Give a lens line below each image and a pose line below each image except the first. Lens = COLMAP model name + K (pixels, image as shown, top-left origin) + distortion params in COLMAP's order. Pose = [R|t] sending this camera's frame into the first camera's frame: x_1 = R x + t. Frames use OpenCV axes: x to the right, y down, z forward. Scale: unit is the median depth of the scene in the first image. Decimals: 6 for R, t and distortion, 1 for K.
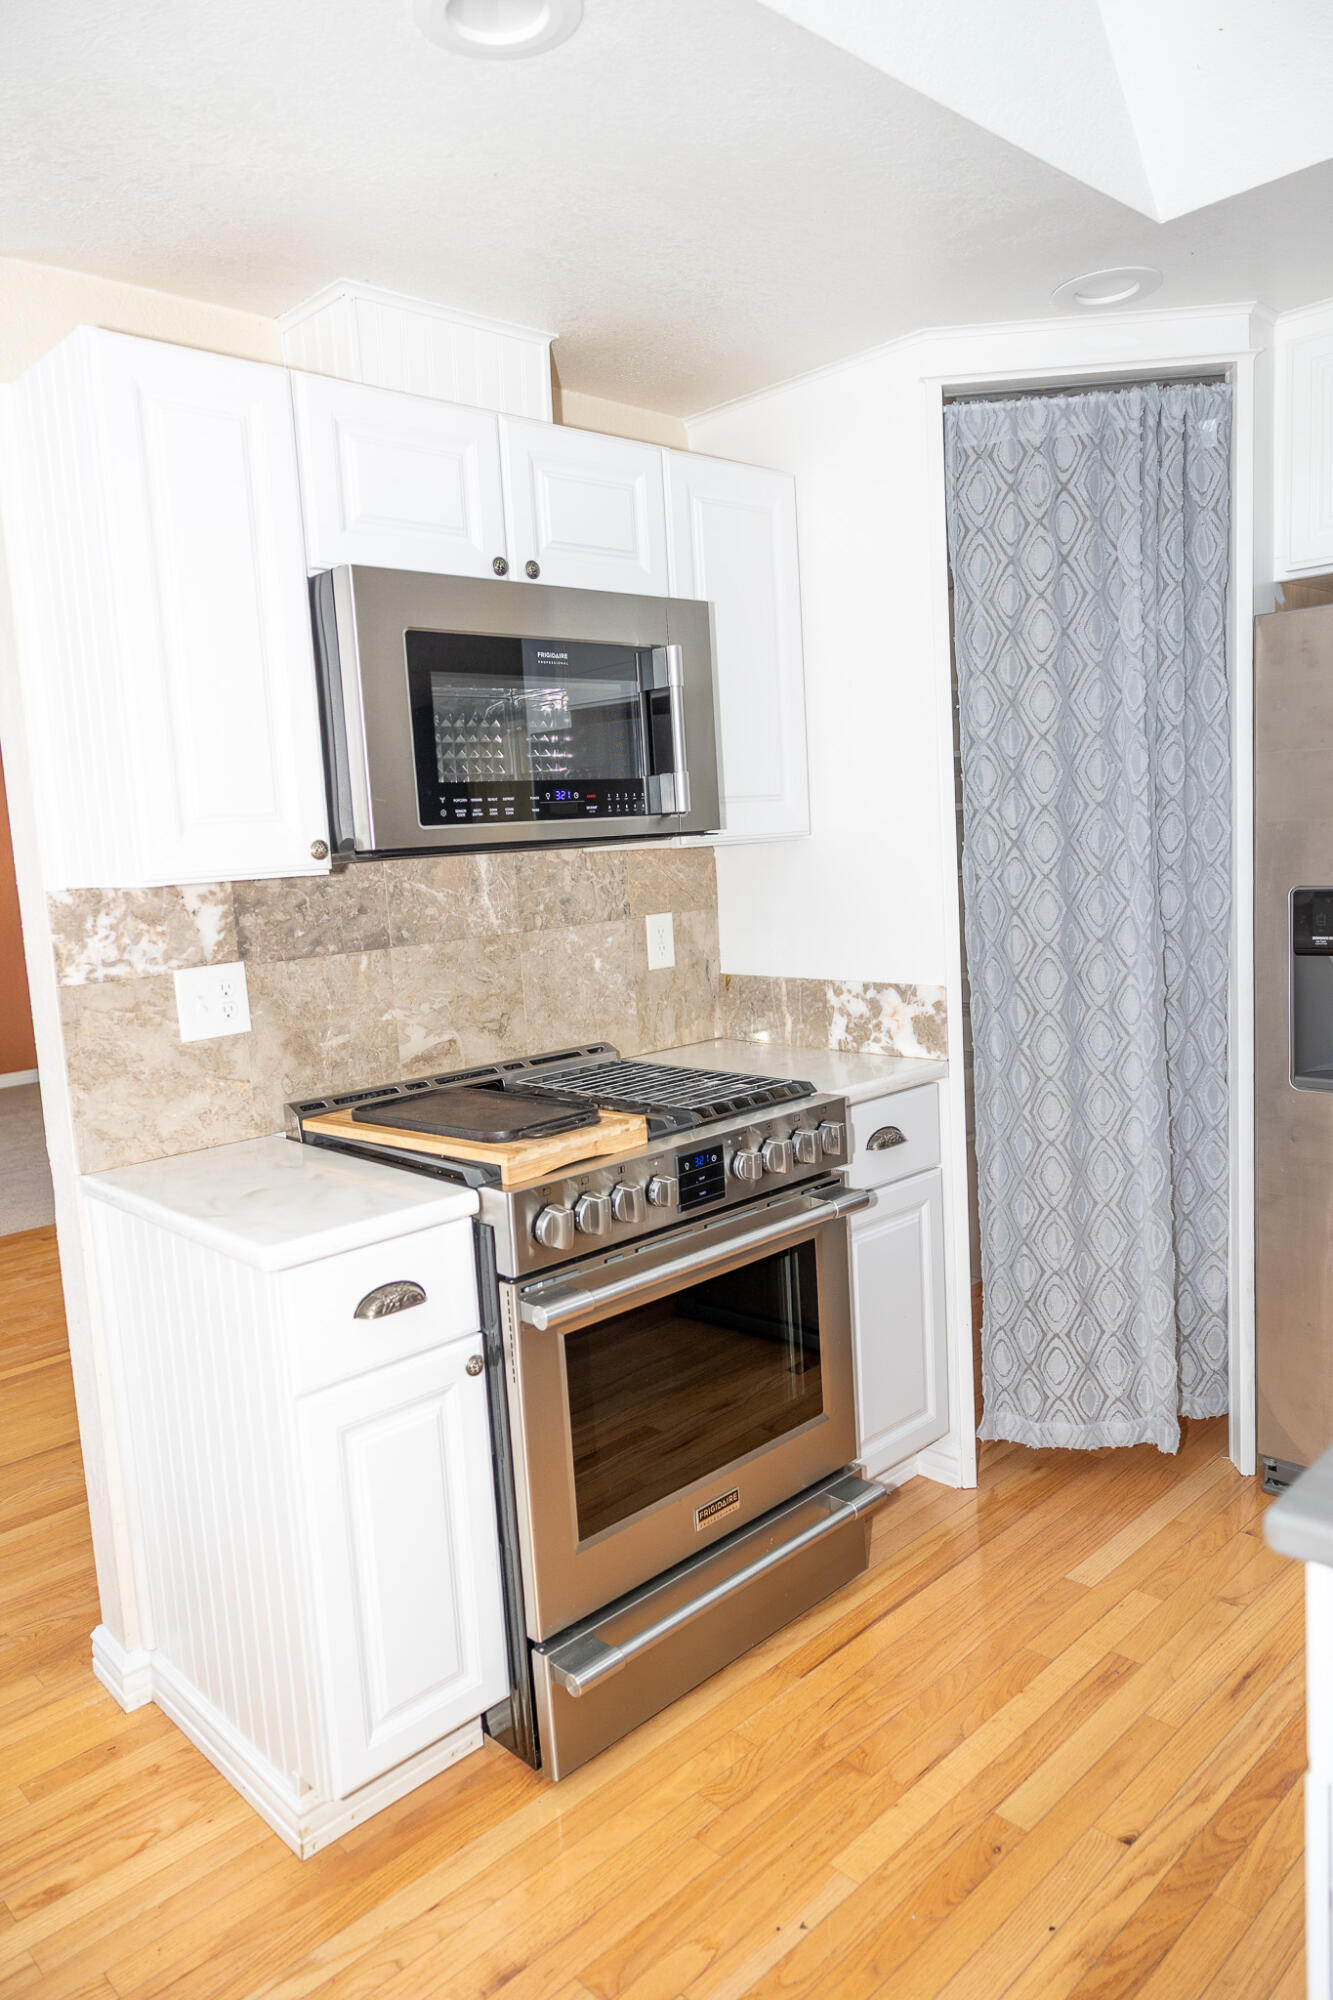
lens RADIAL K [[1324.2, 0, 666.5], [0, 1324.2, 1000.0], [0, 0, 1]] dist [-0.001774, -0.000382]
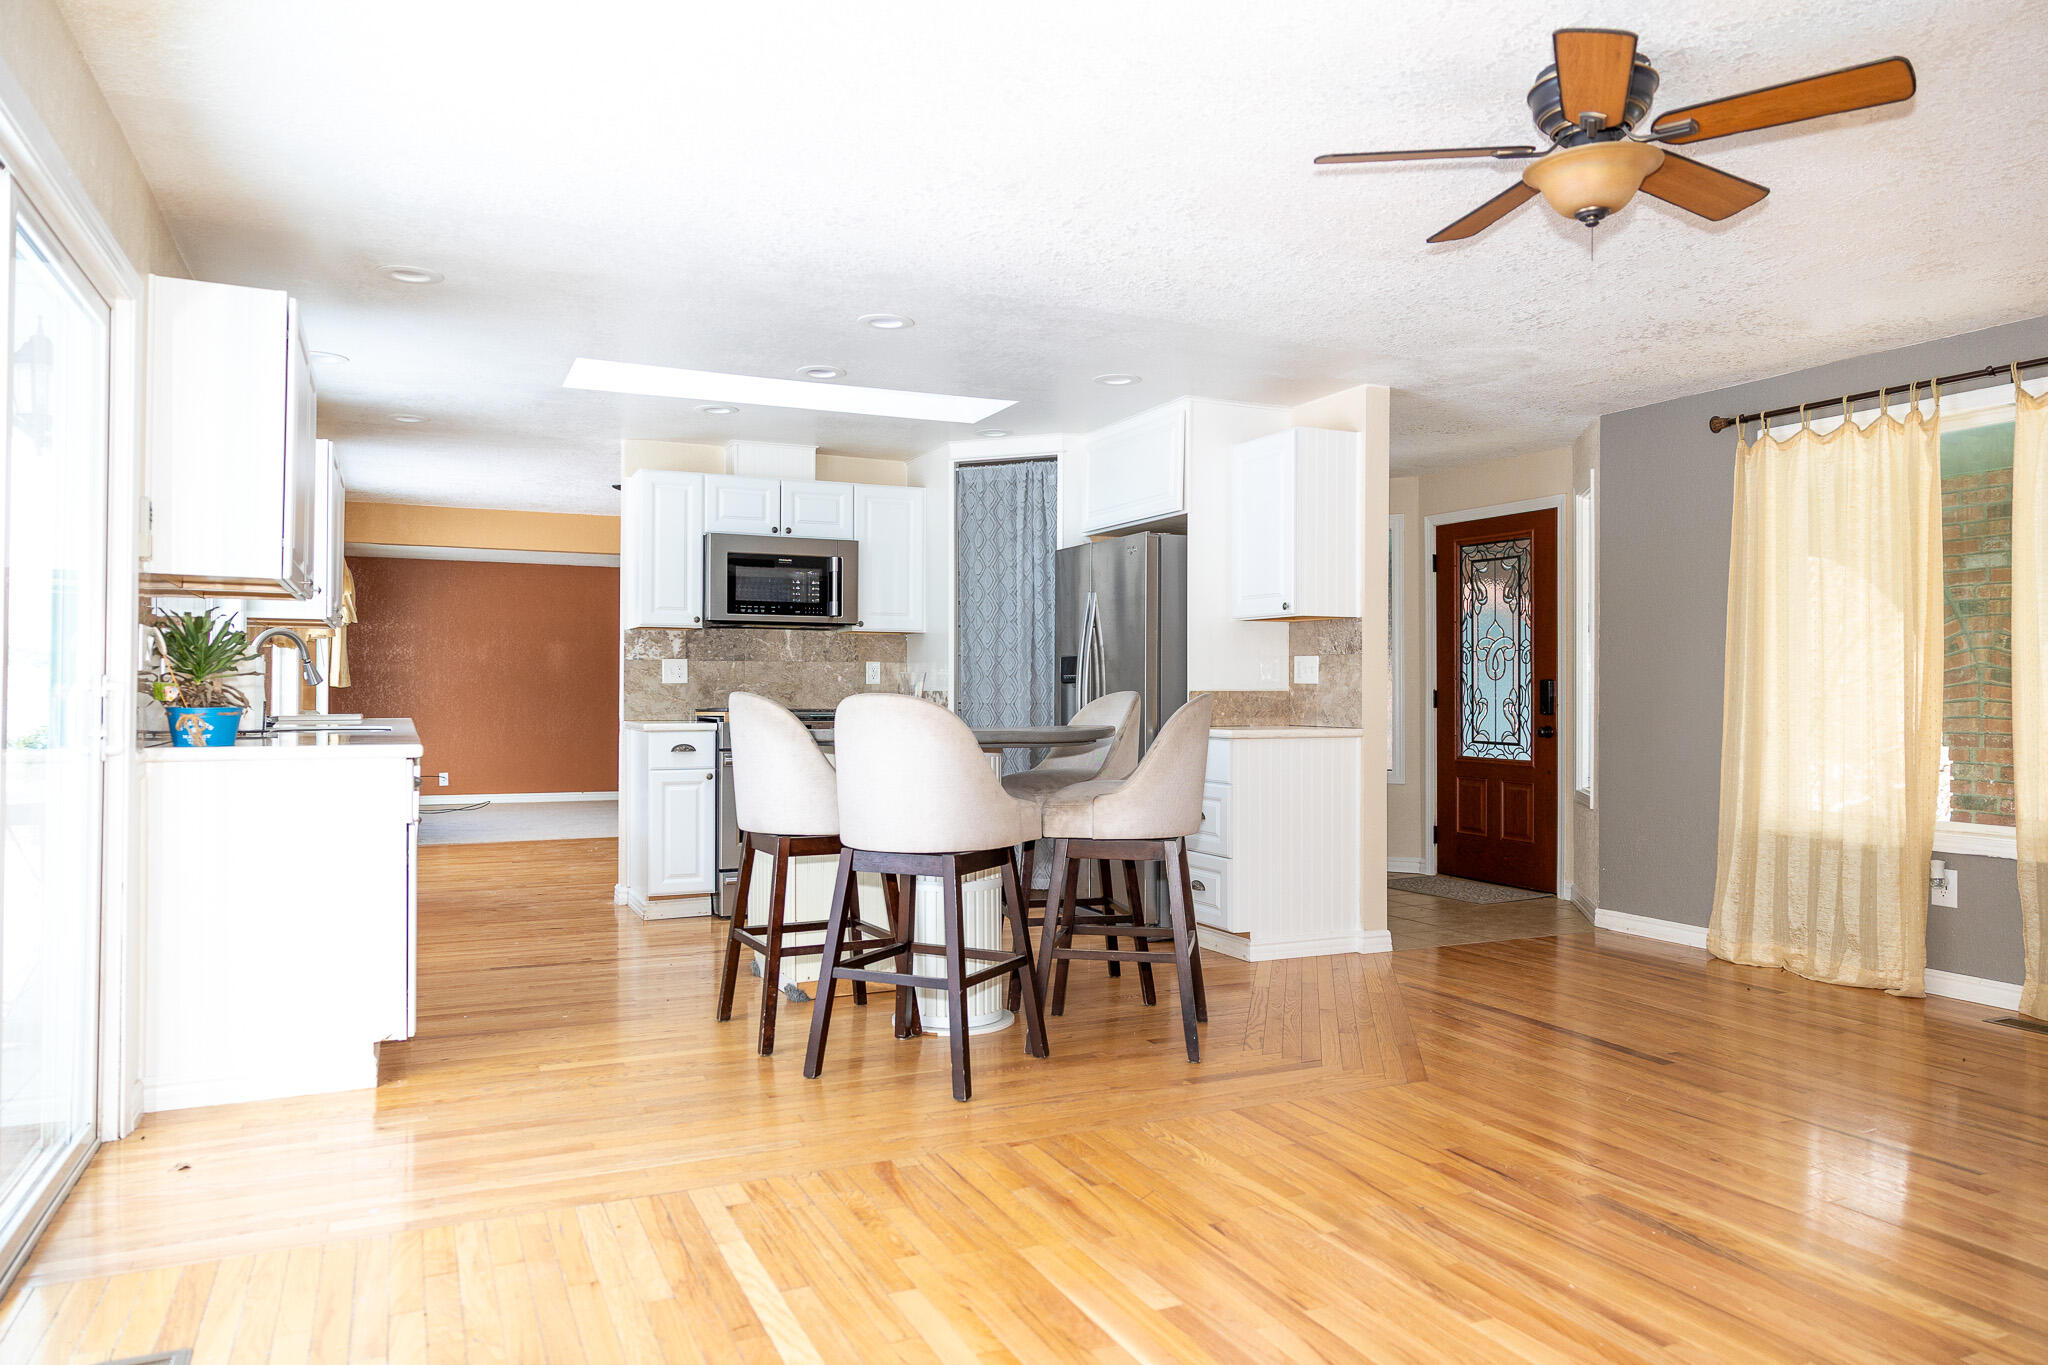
lens RADIAL K [[1377.1, 0, 1028.0], [0, 1377.1, 679.0], [0, 0, 1]] dist [0.002605, 0.001309]
pose [[0.945970, 0.054913, -0.319572, 1.380667], [-0.095779, 0.988900, -0.113588, 0.290971], [0.309787, 0.138059, 0.940729, -1.638932]]
